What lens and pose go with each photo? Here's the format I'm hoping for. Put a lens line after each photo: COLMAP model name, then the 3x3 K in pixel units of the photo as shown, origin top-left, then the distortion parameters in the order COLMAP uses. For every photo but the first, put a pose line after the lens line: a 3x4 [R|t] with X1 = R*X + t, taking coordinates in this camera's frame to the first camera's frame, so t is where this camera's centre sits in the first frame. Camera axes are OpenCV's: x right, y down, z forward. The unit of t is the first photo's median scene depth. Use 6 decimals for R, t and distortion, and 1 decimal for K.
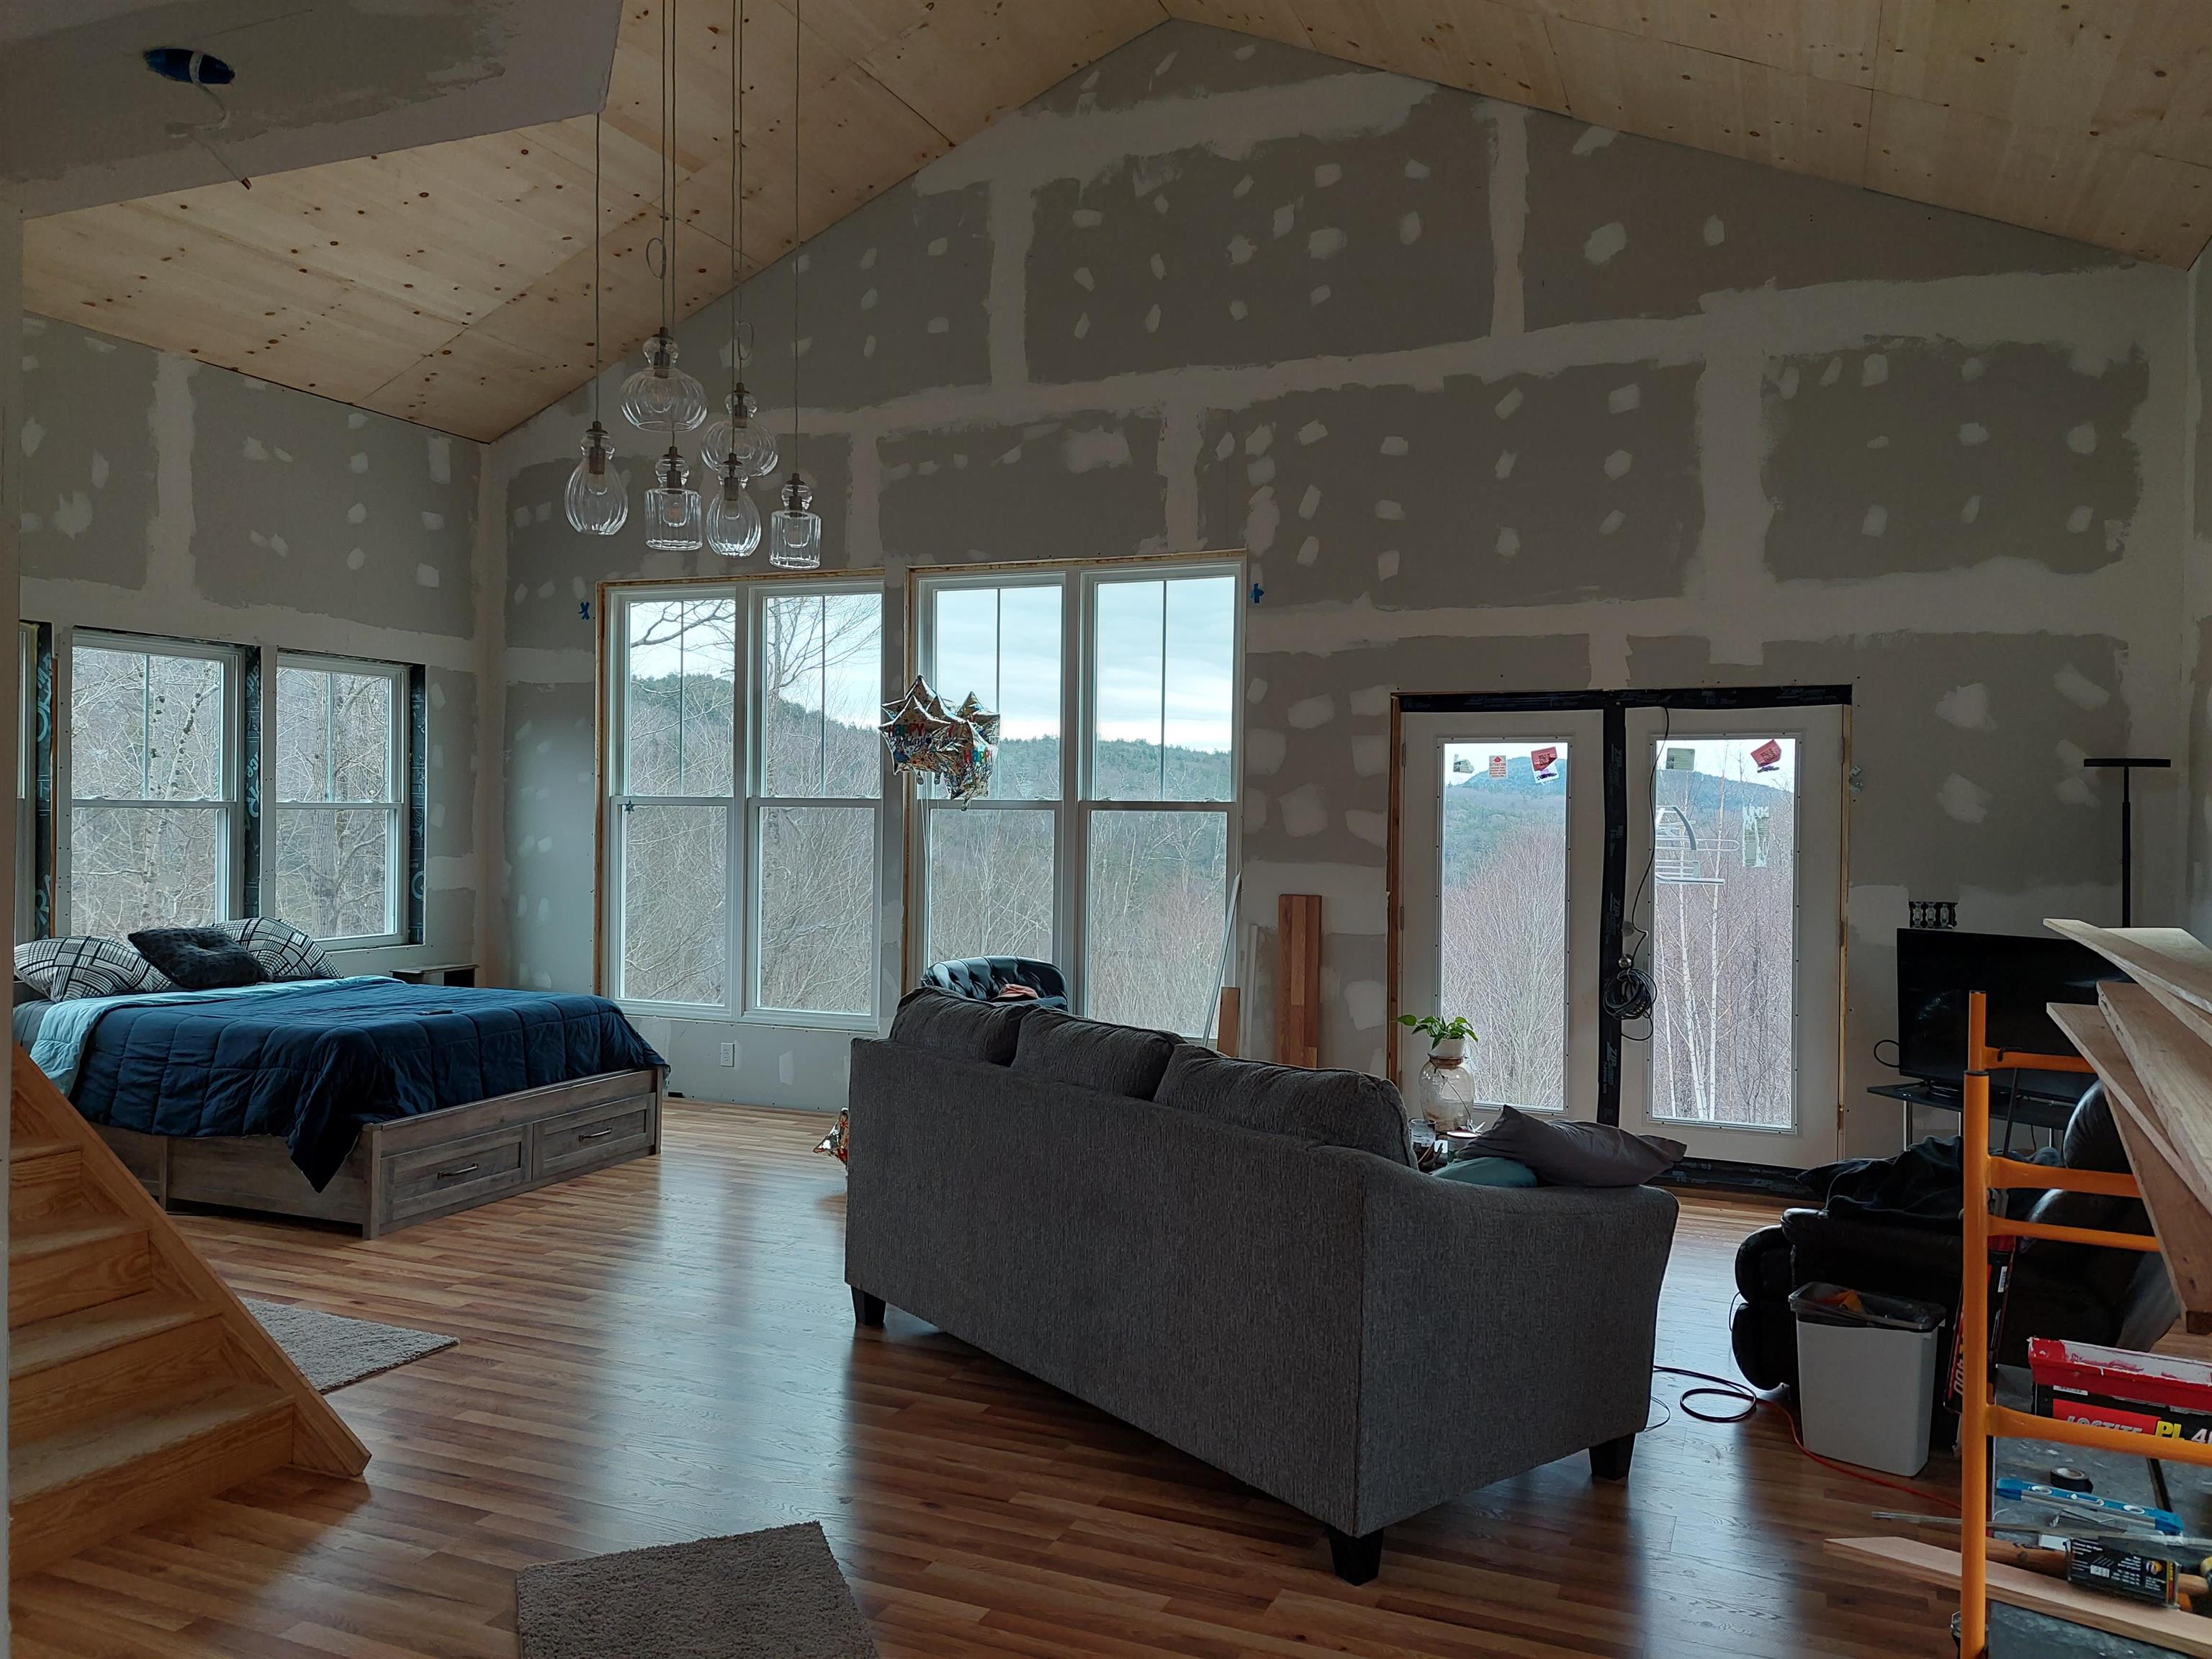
lens RADIAL K [[1653.8, 0, 1106.0], [0, 1653.8, 829.5], [0, 0, 1]] dist [-0.000076, -0.002410]
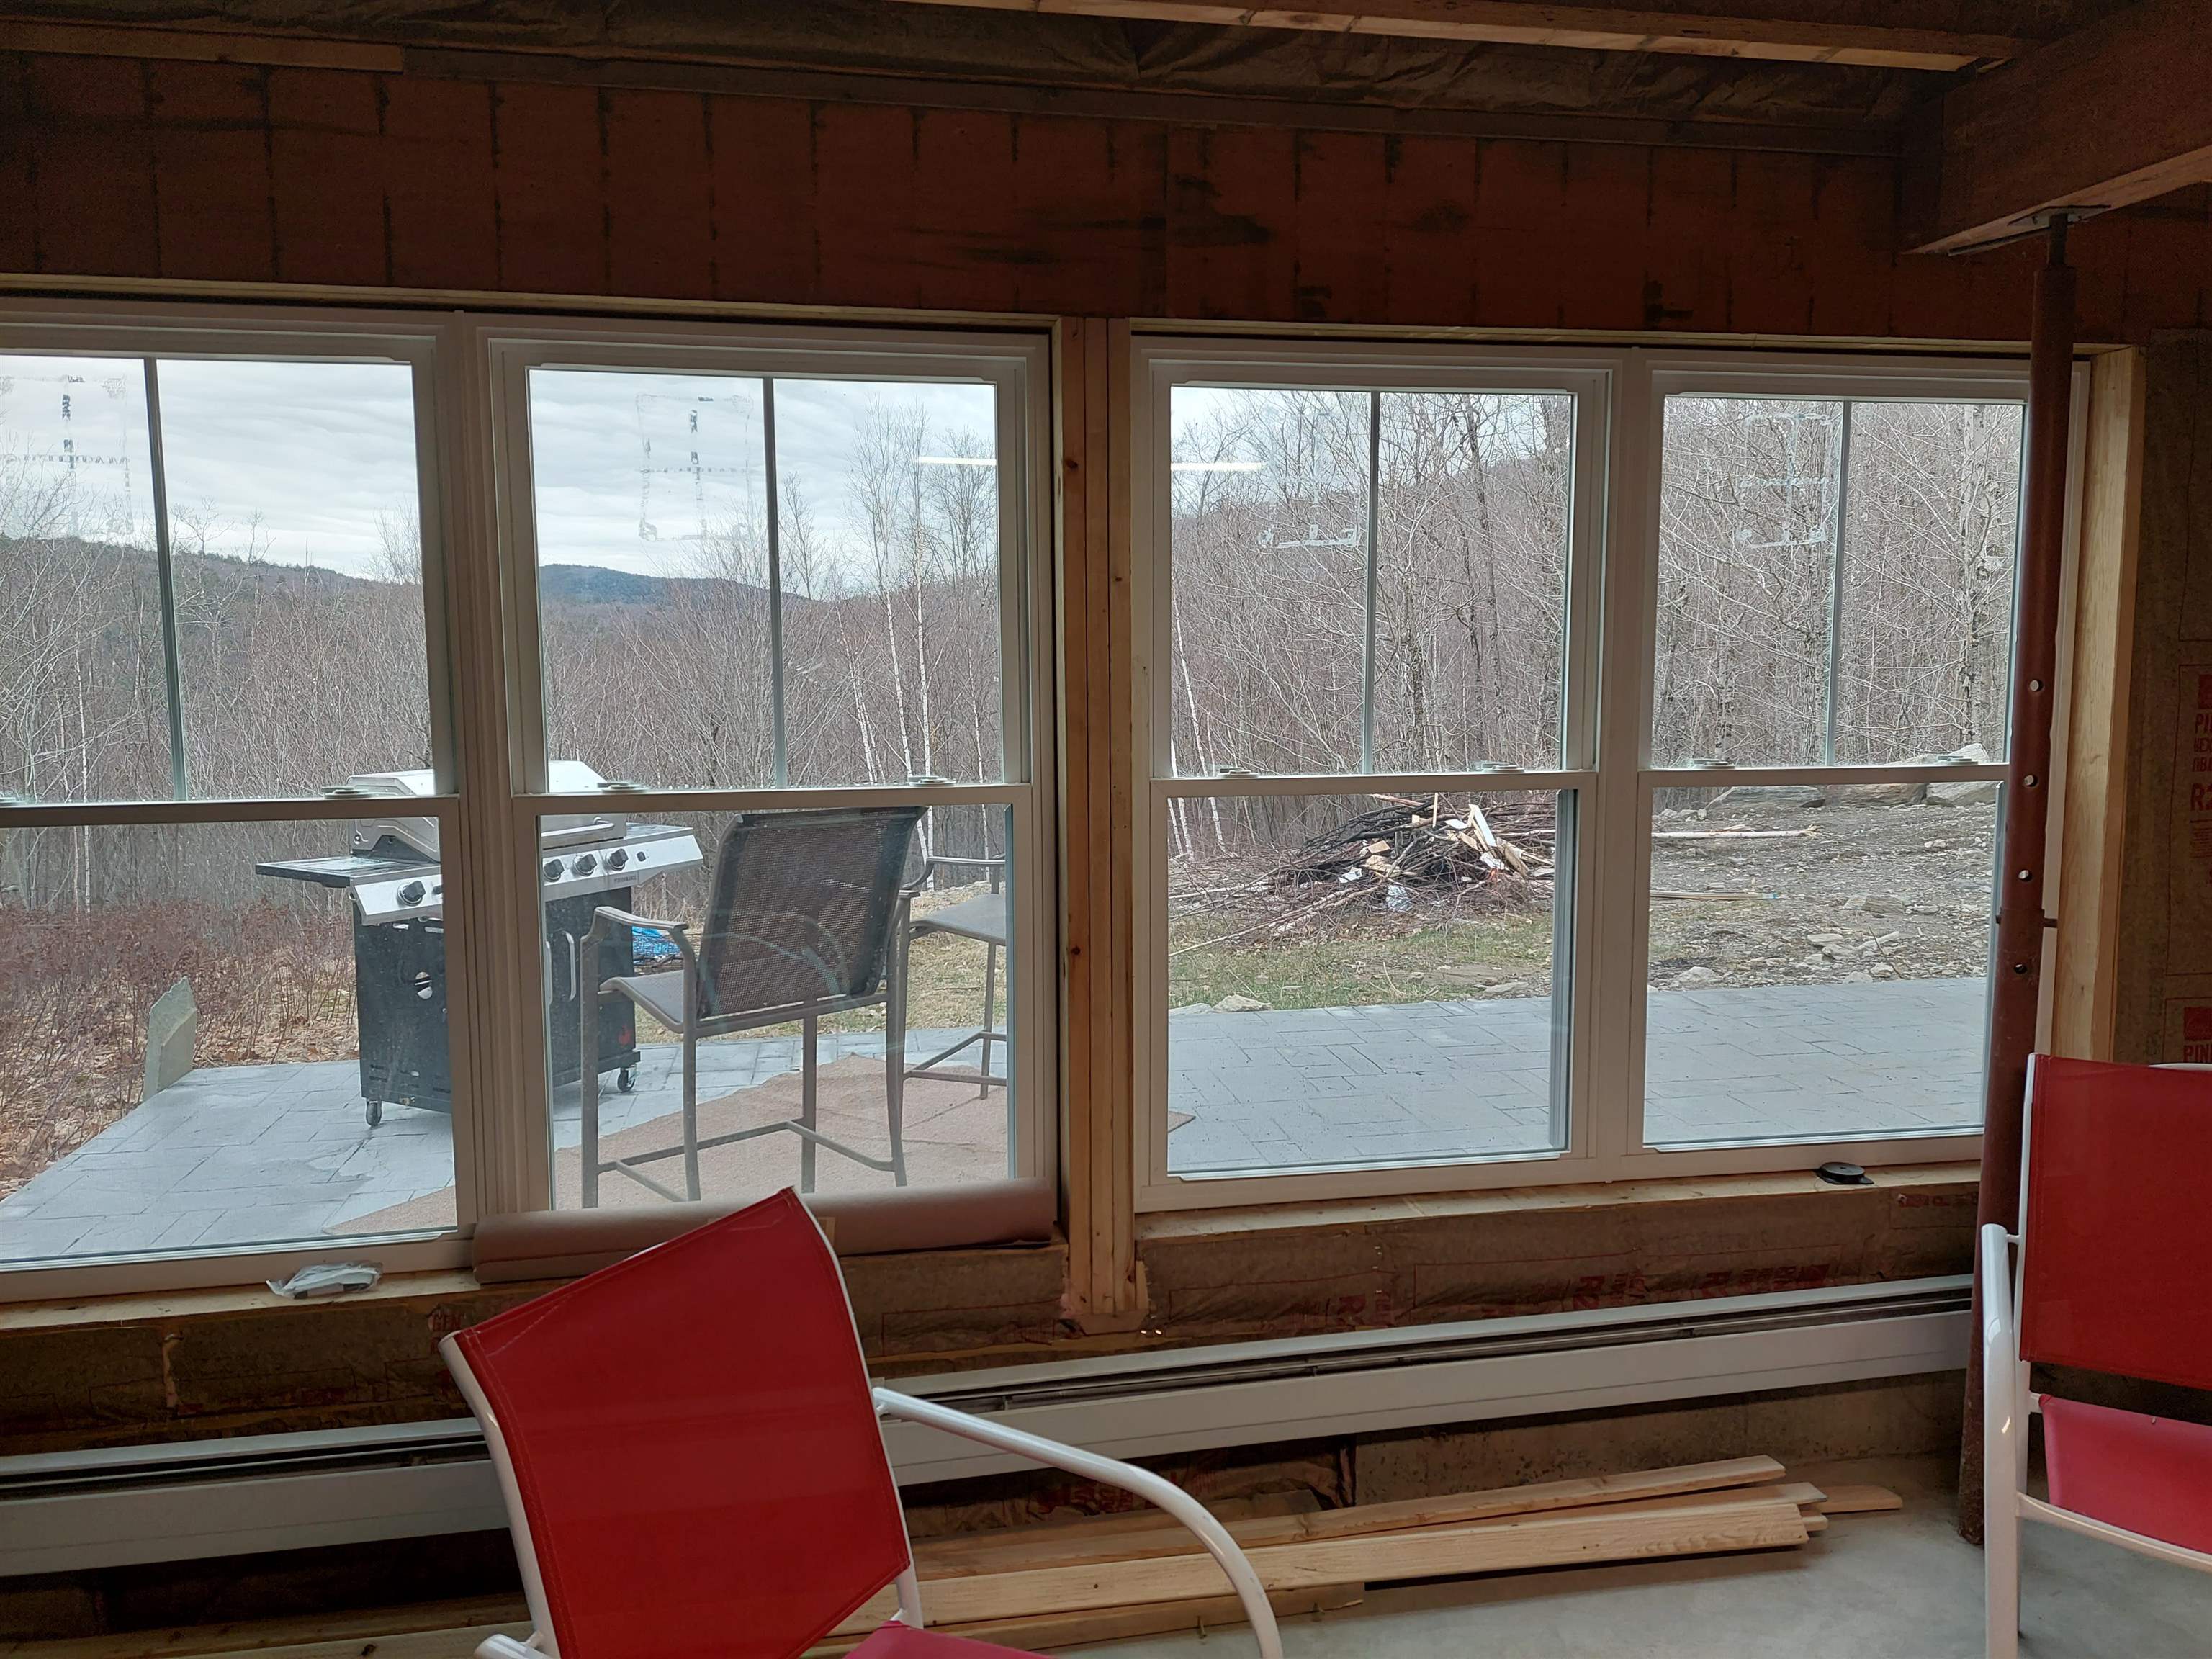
lens RADIAL K [[1653.8, 0, 1106.0], [0, 1653.8, 829.5], [0, 0, 1]] dist [-0.000076, -0.002410]
pose [[0.843045, -0.079225, 0.531977, -0.473105], [0.019955, 0.993018, 0.116262, -0.091187], [-0.537473, -0.087398, 0.838740, 0.755736]]
